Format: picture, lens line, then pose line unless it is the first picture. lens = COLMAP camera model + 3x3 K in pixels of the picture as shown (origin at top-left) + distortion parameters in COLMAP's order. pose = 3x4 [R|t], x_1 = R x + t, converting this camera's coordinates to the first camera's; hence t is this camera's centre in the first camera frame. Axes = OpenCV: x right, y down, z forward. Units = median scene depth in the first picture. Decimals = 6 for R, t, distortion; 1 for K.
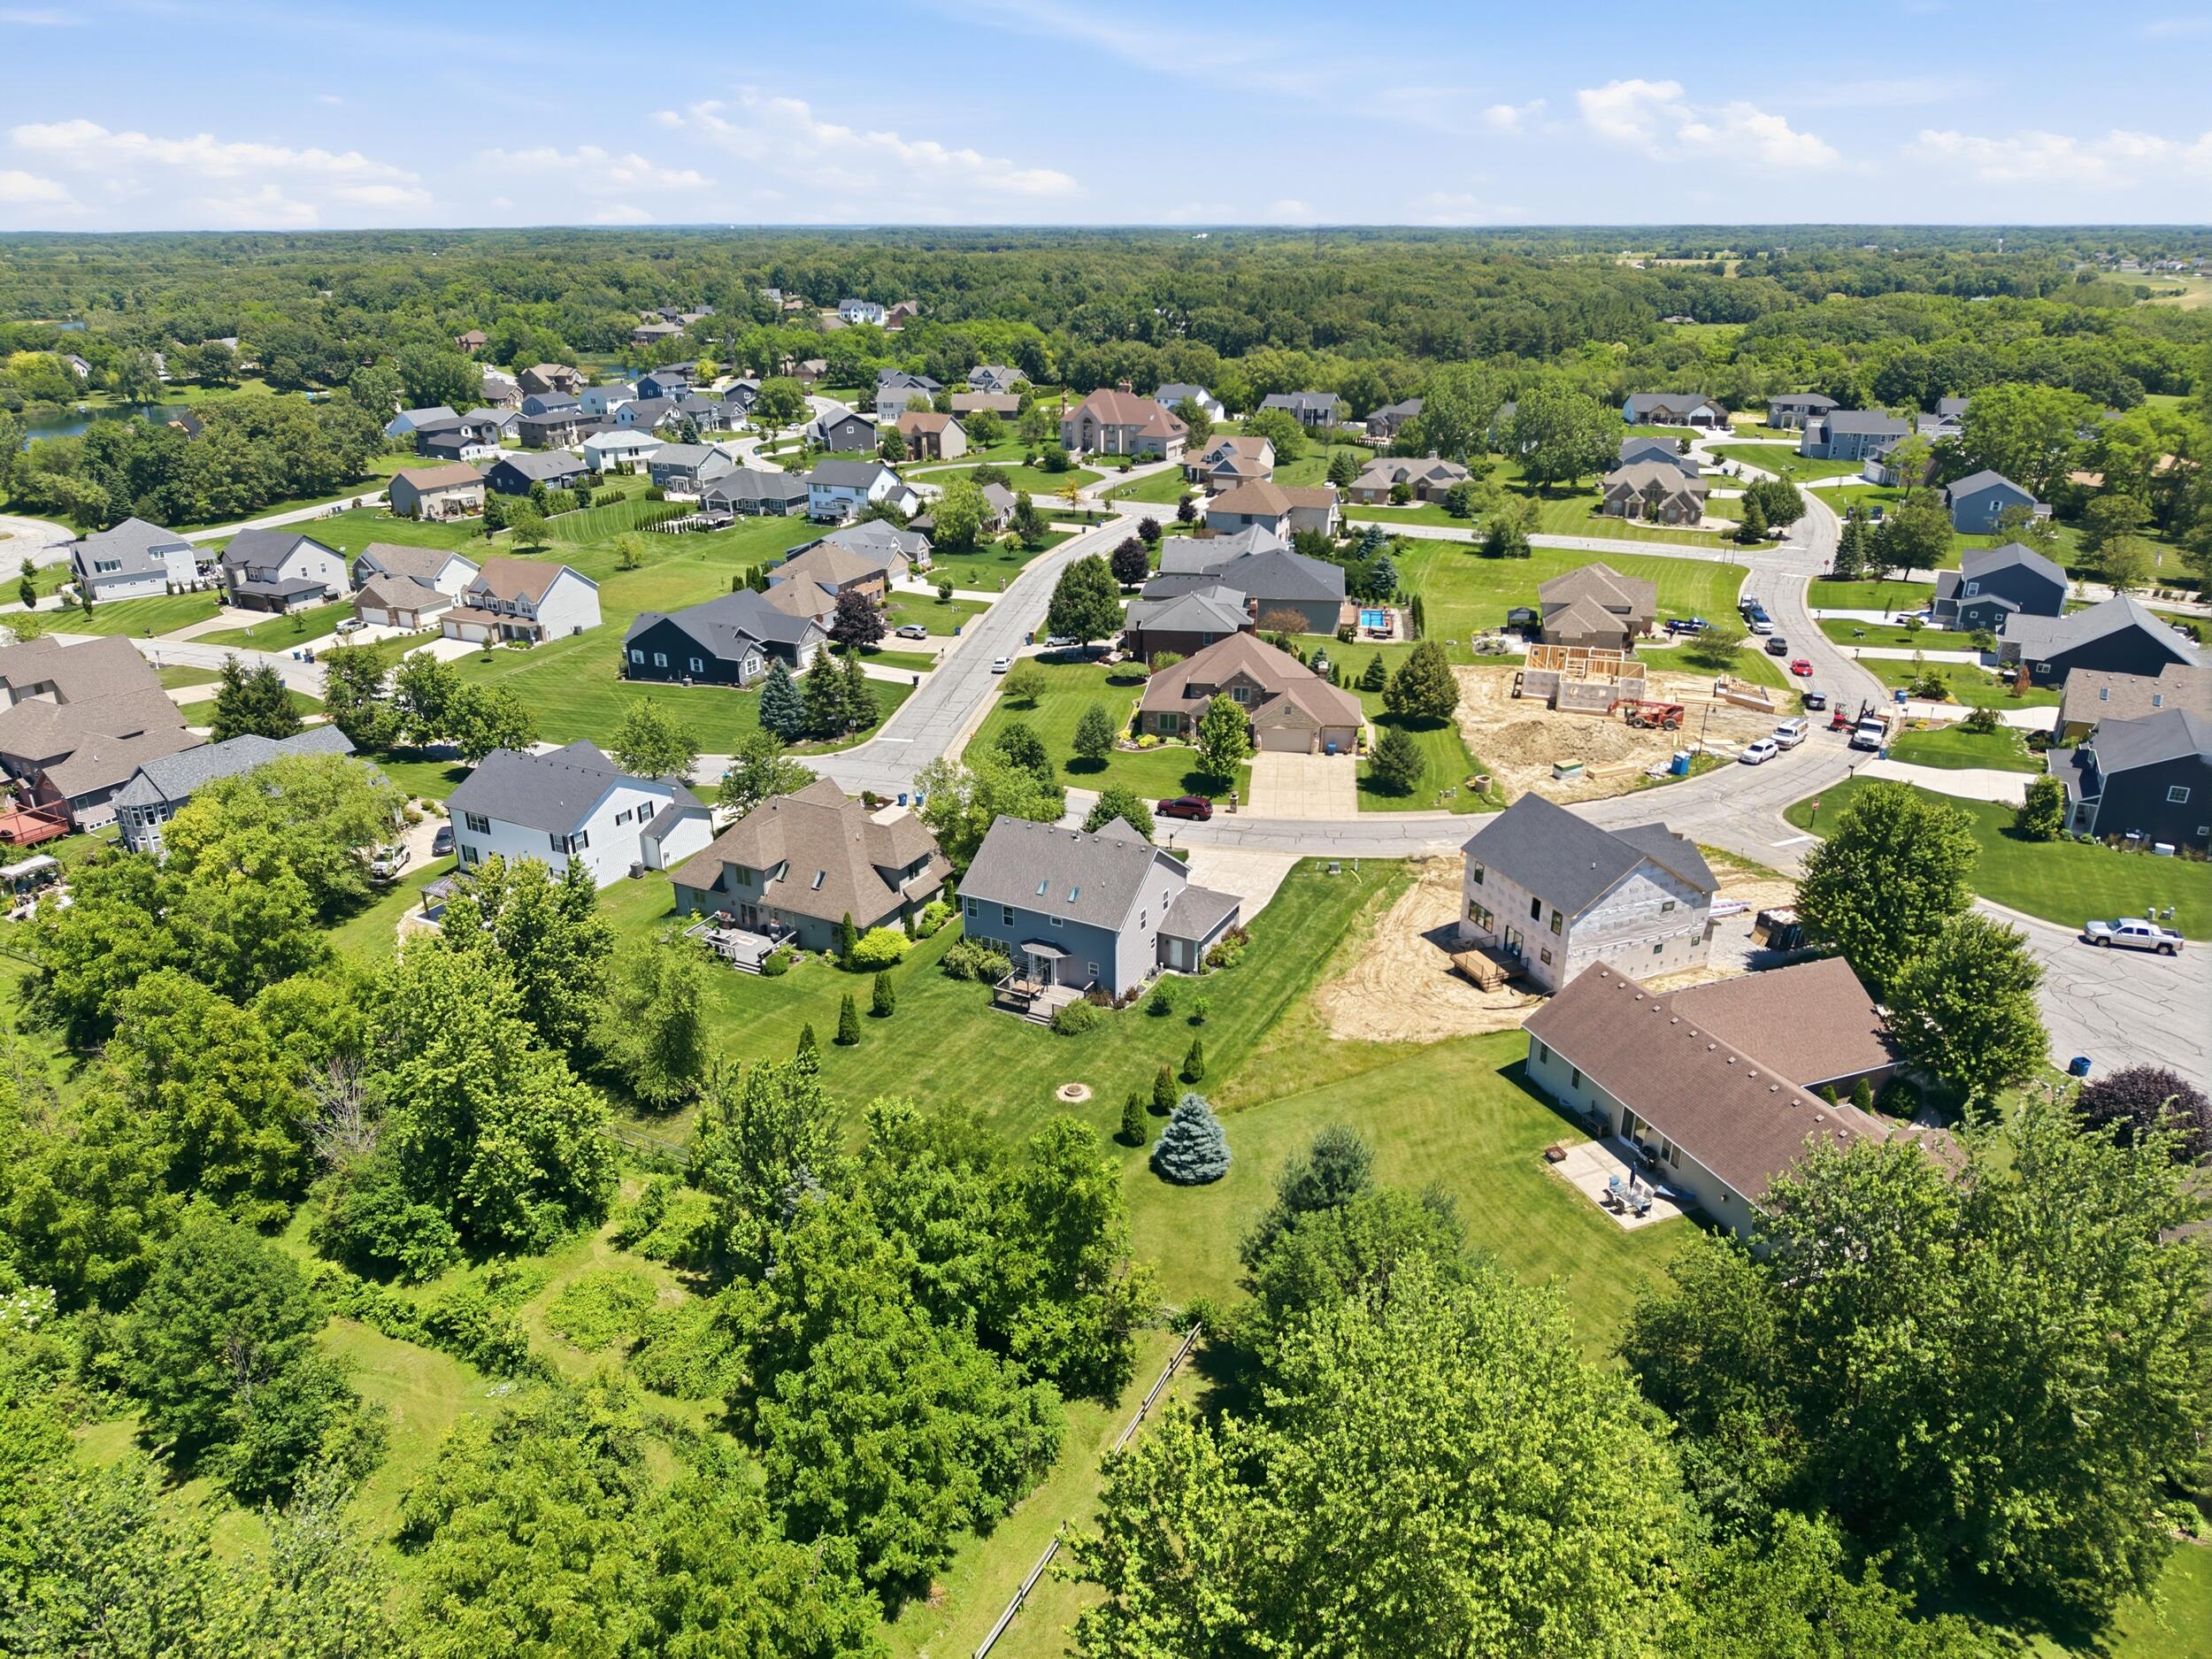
lens RADIAL K [[1457.6, 0, 1104.7], [0, 1457.6, 851.0], [0, 0, 1]] dist [0.042607, -0.077948]
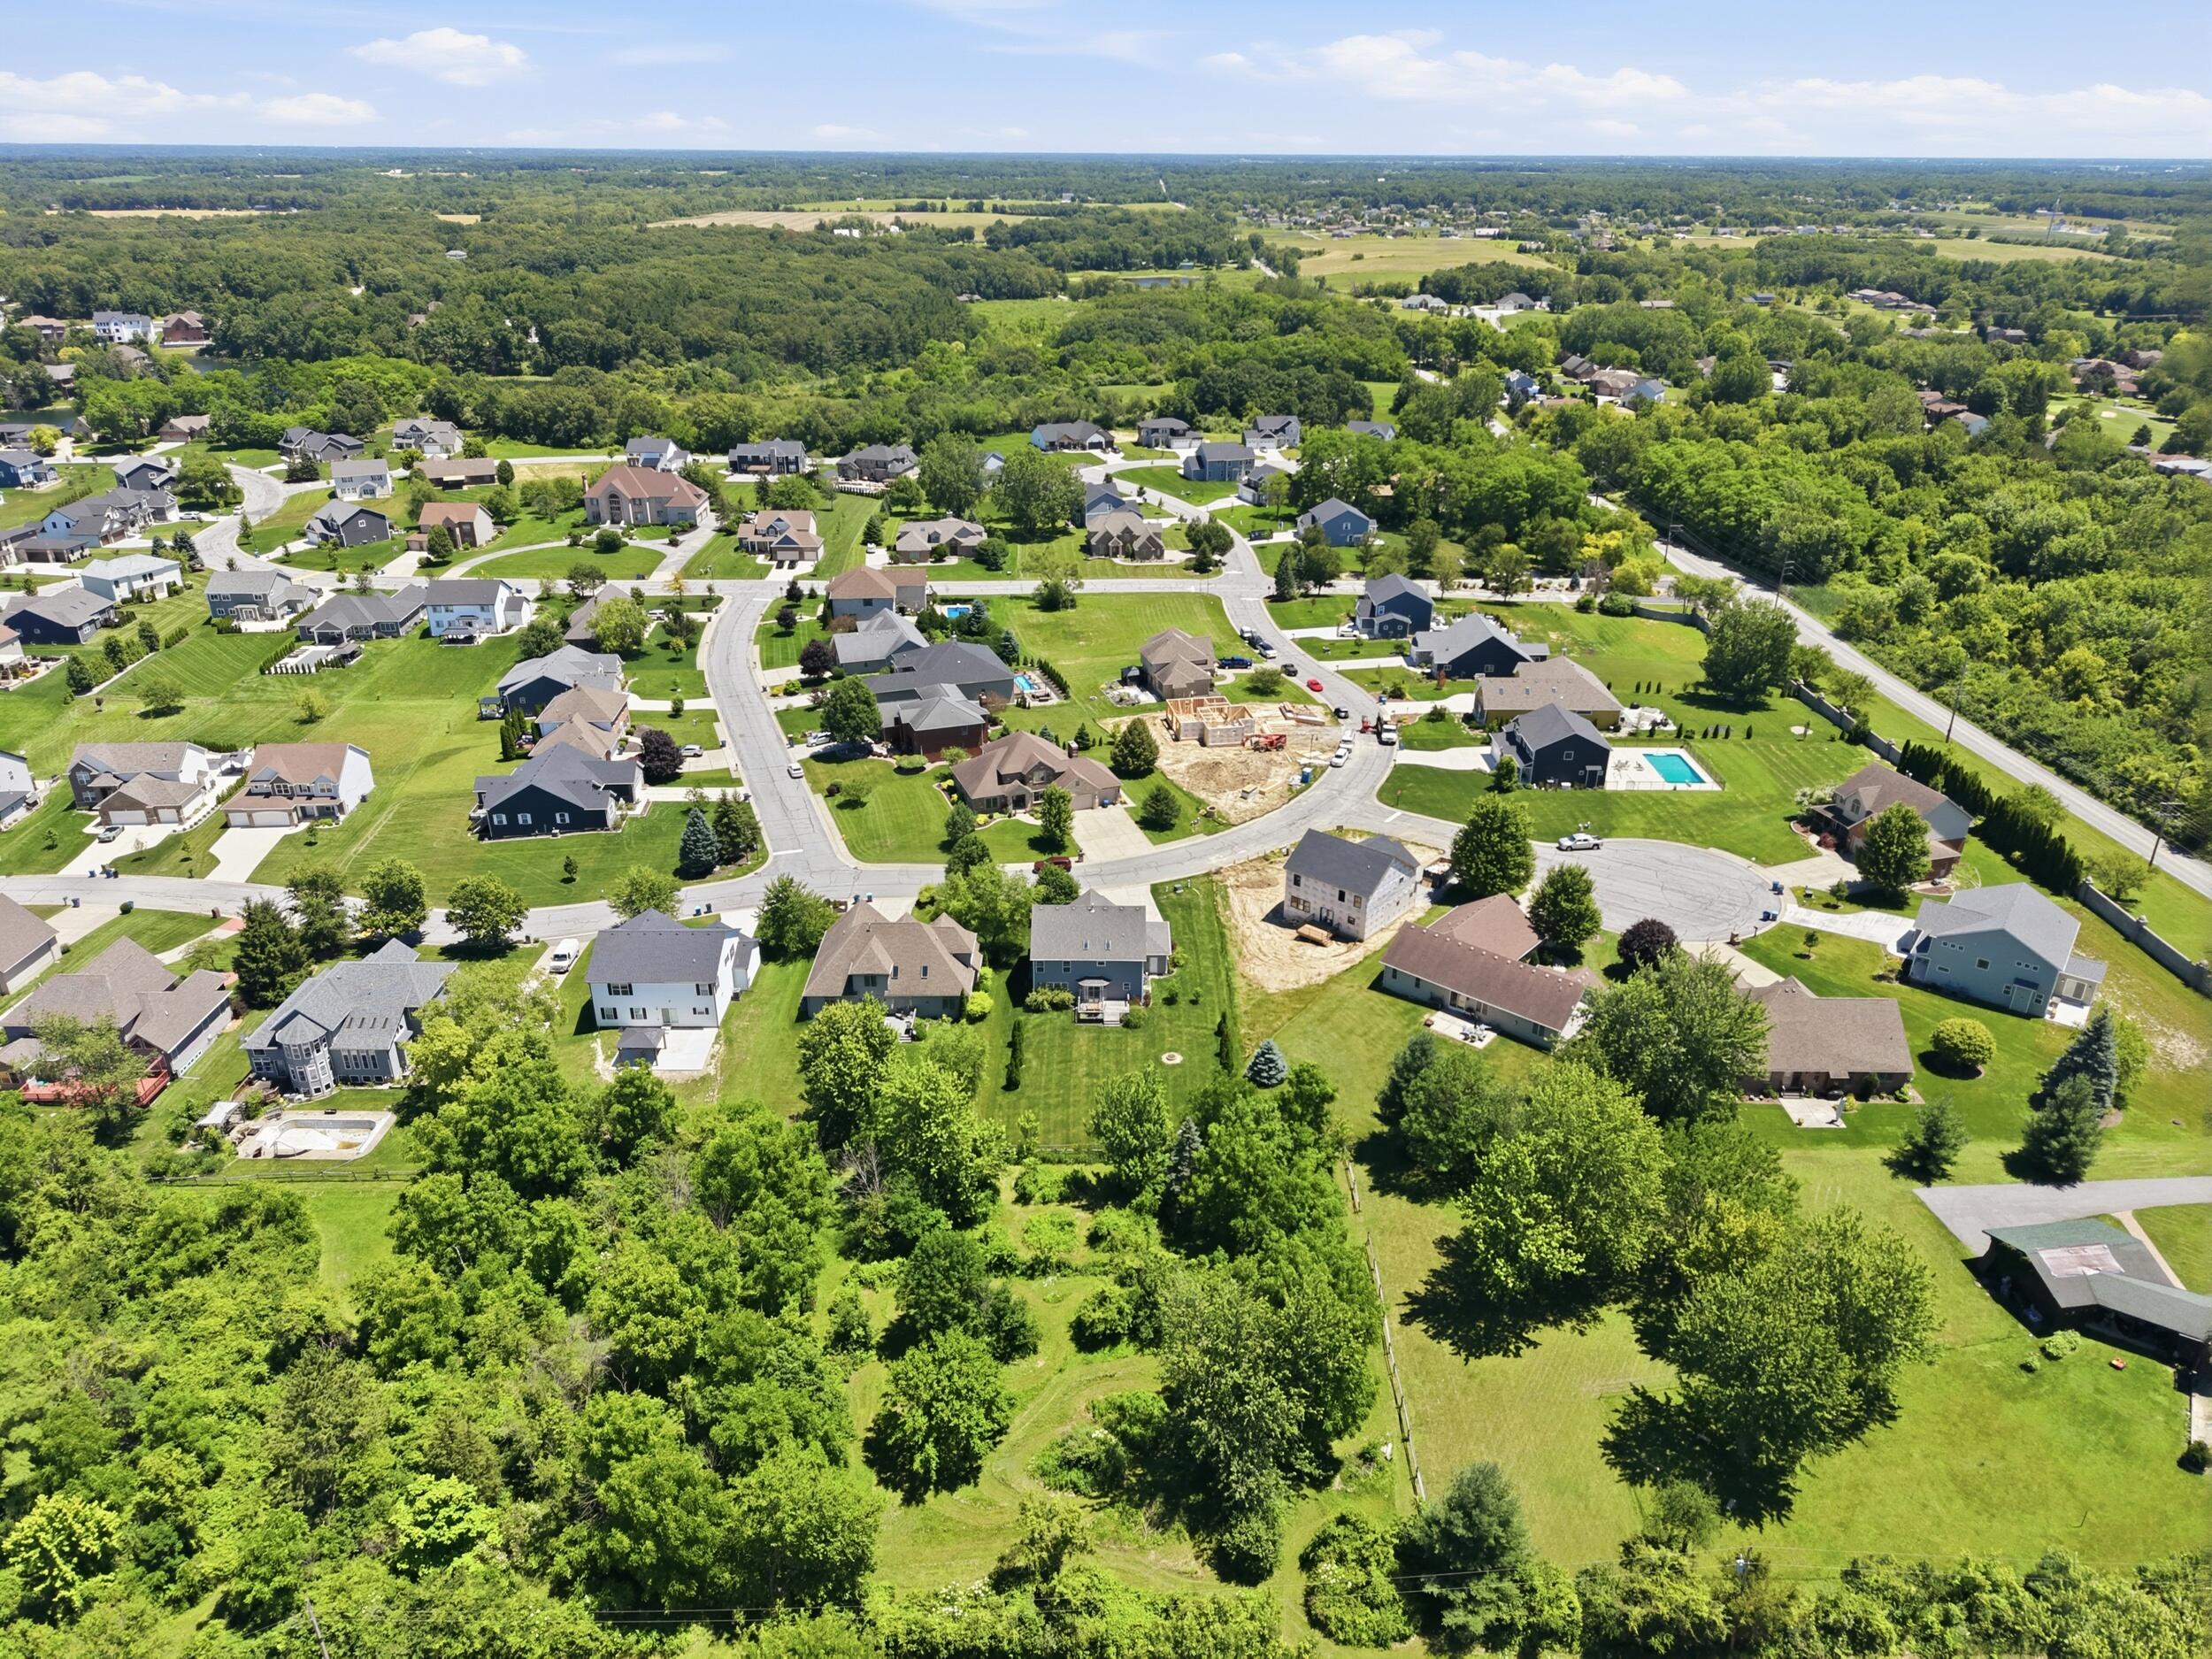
lens RADIAL K [[1451.6, 0, 1123.1], [0, 1451.6, 840.5], [0, 0, 1]] dist [0.057760, -0.069350]
pose [[0.879913, -0.191550, 0.434812, -0.349383], [0.176396, 0.981428, 0.075388, -0.103619], [-0.441177, 0.010364, 0.897360, -0.241936]]
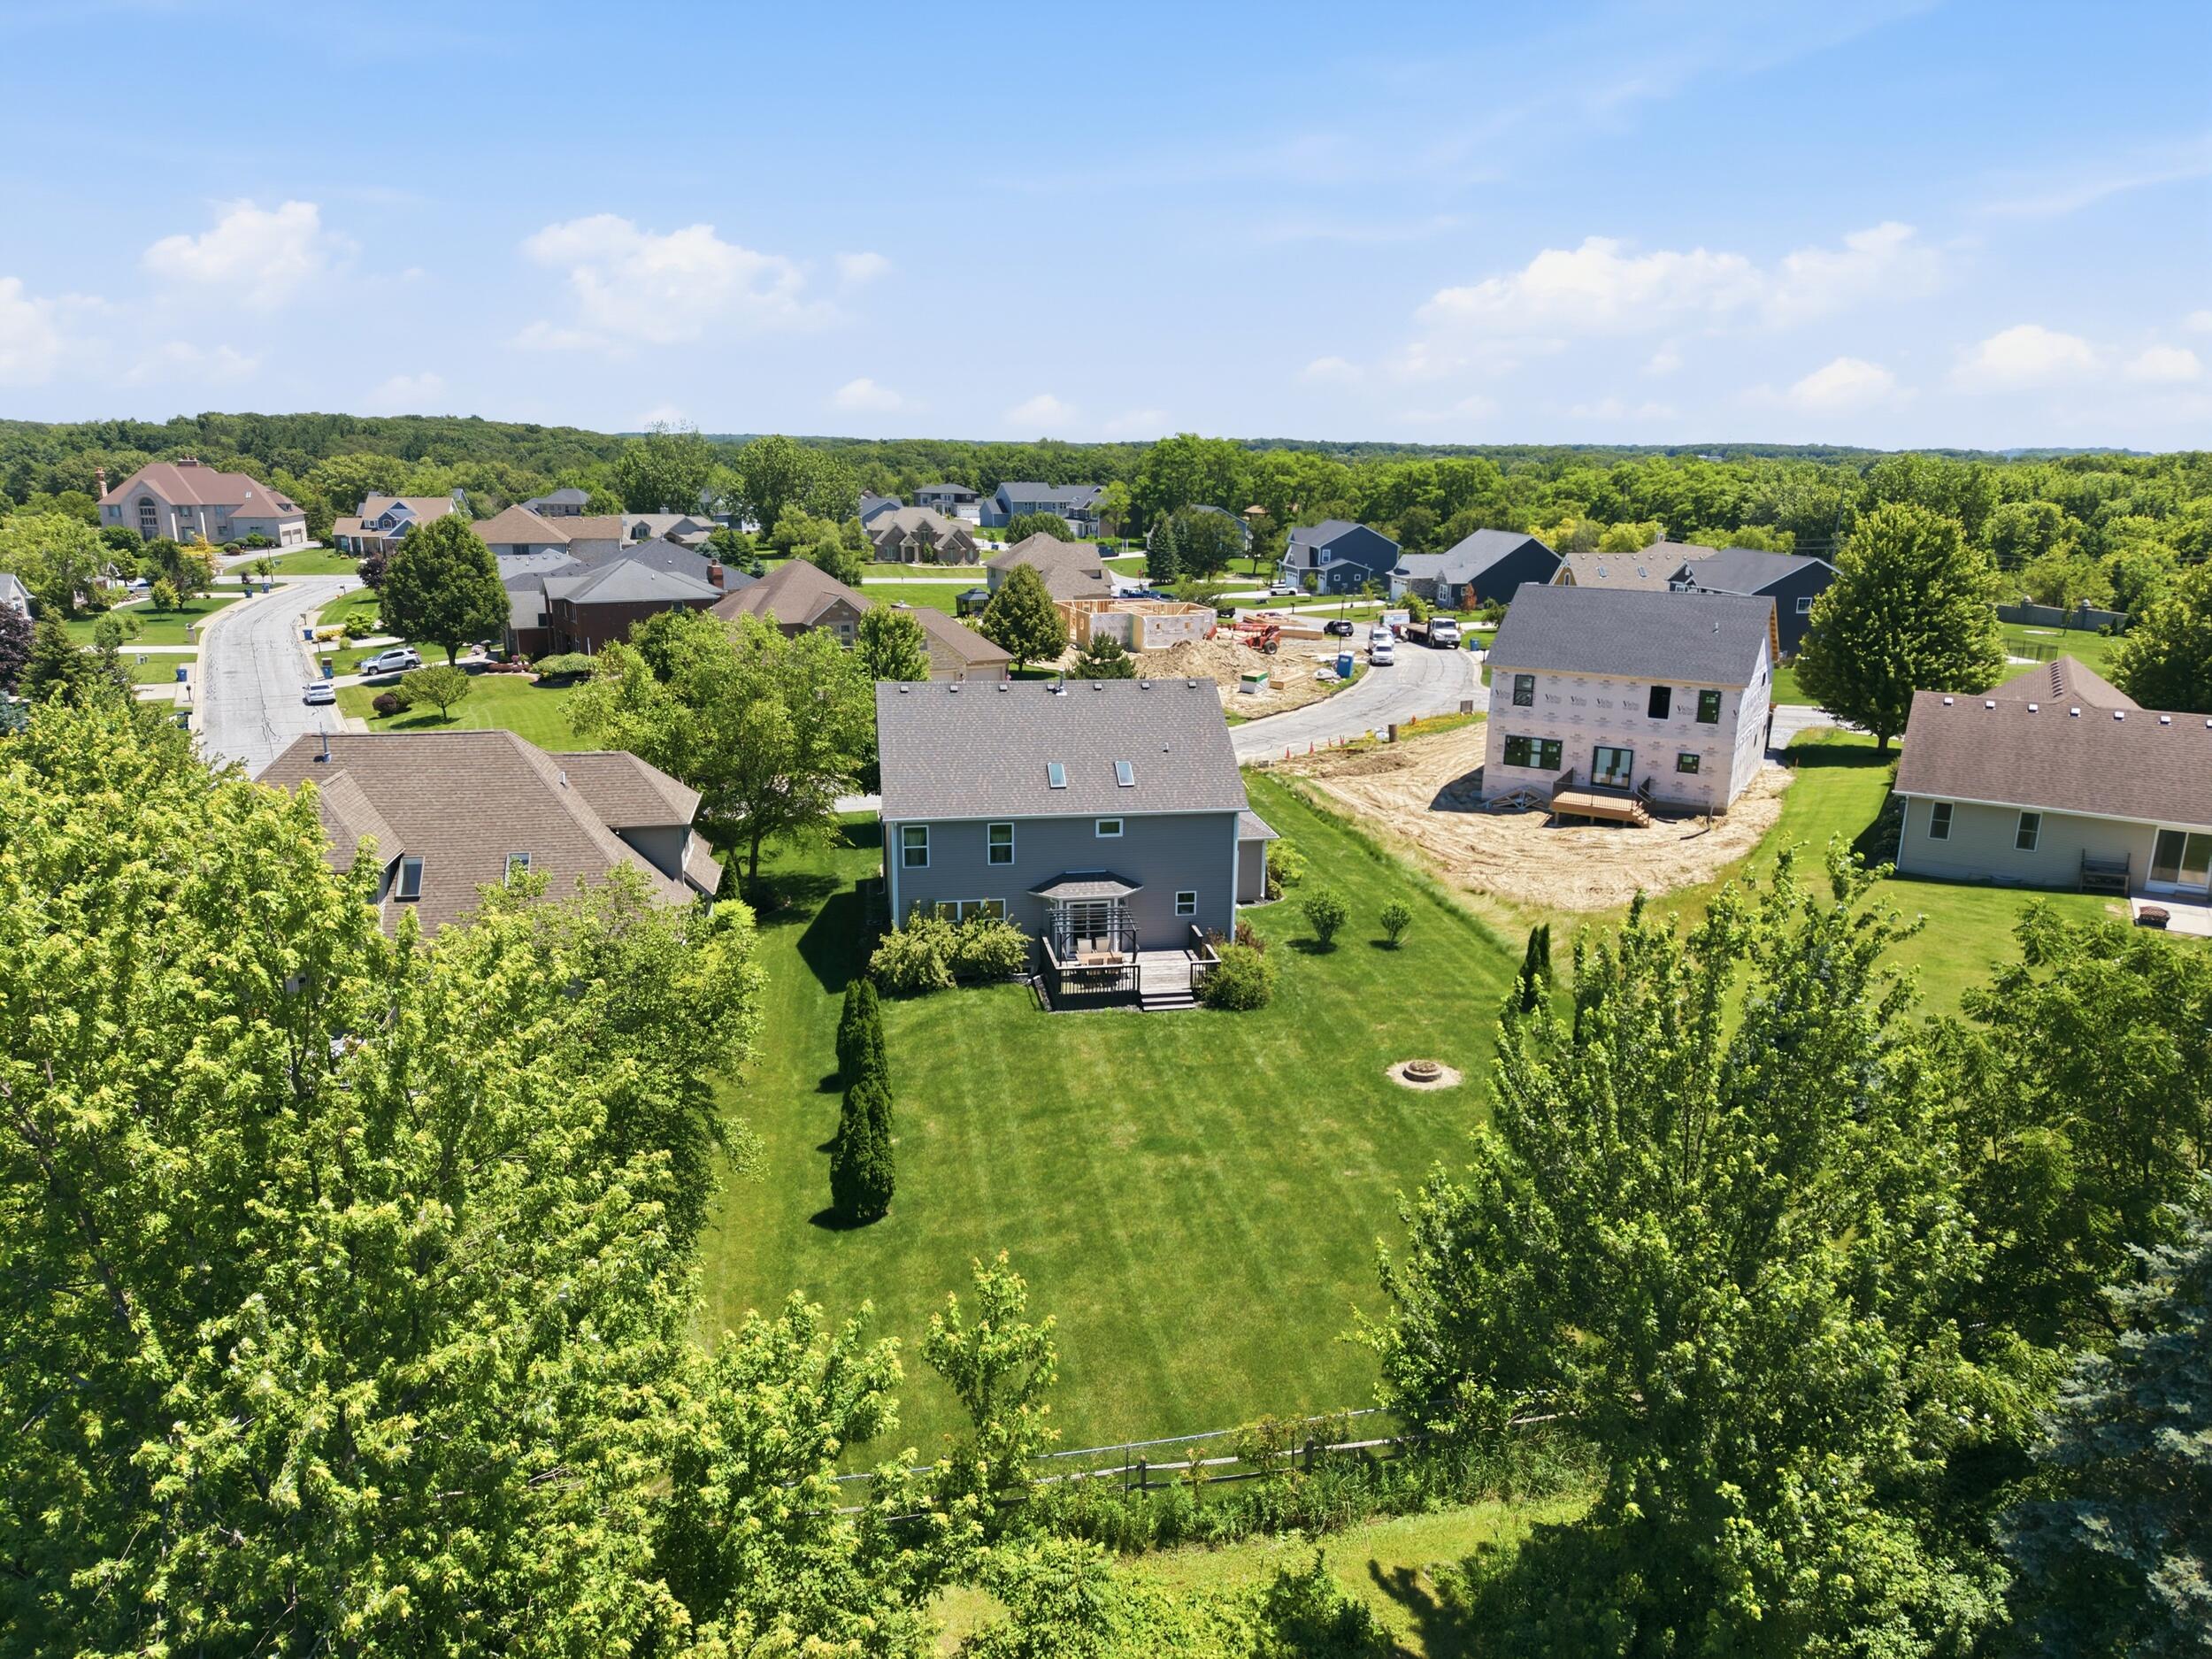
lens RADIAL K [[1492.5, 0, 1106.0], [0, 1492.5, 829.5], [0, 0, 1]] dist [-0.002750, 0.000136]
pose [[0.789515, -0.144412, 0.596499, -0.175274], [0.229789, 0.970783, -0.069118, 0.043176], [-0.569090, 0.191639, 0.799632, 0.289646]]
